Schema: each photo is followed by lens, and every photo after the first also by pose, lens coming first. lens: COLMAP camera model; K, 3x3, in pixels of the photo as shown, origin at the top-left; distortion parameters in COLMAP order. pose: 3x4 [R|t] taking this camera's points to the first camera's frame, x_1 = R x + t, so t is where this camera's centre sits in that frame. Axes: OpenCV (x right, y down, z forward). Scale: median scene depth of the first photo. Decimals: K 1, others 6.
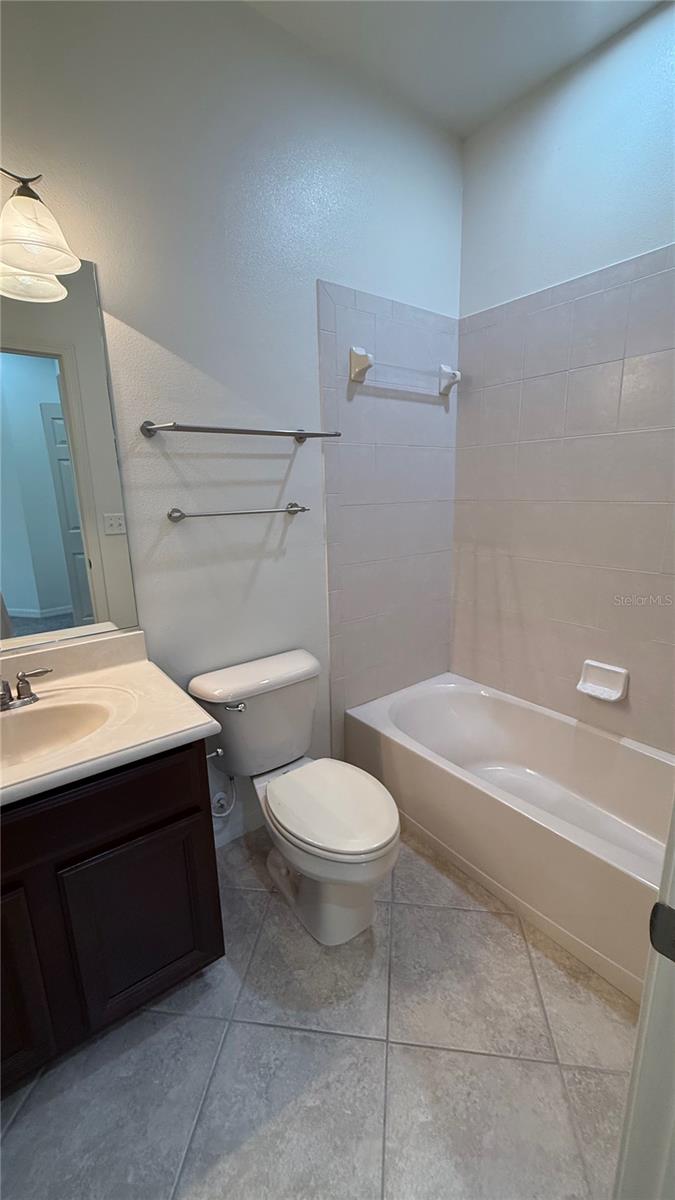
lens RADIAL K [[475.4, 0, 330.3], [0, 475.4, 598.6], [0, 0, 1]] dist [-0.004651, 0.000415]
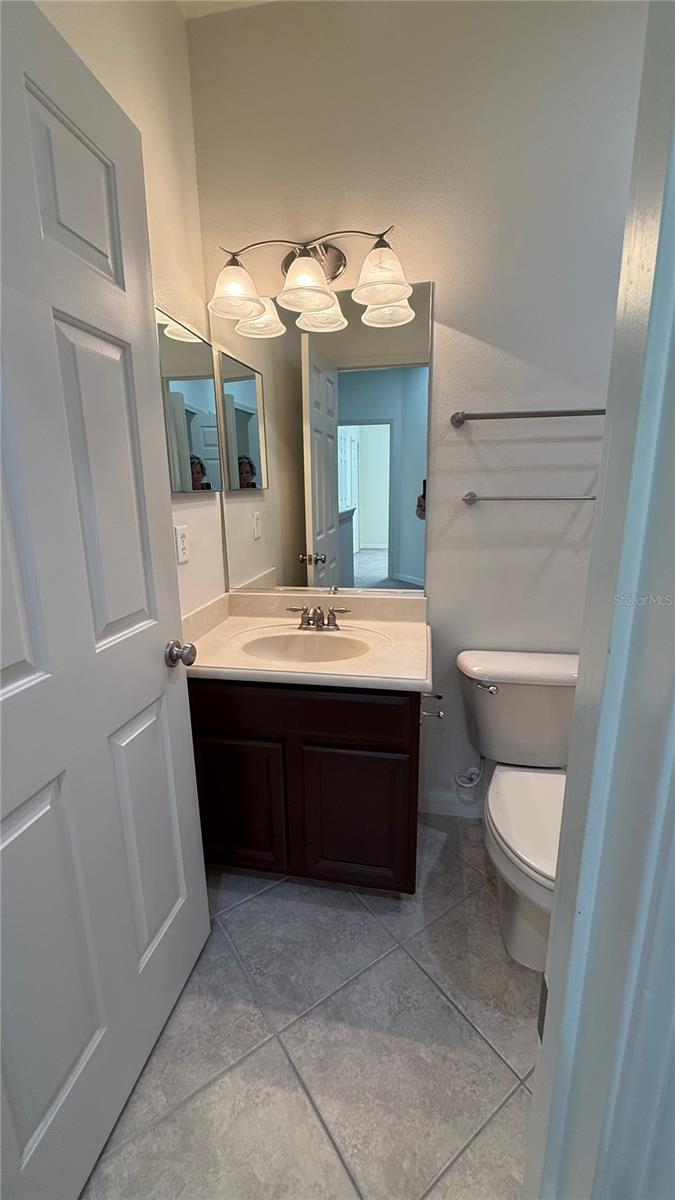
lens RADIAL K [[475.4, 0, 342.1], [0, 475.4, 597.2], [0, 0, 1]] dist [-0.004651, 0.000415]
pose [[0.681159, 0.183754, -0.708701, 0.326839], [-0.172669, 0.981005, 0.088398, 0.000524], [0.711483, 0.062158, 0.699949, 0.055100]]
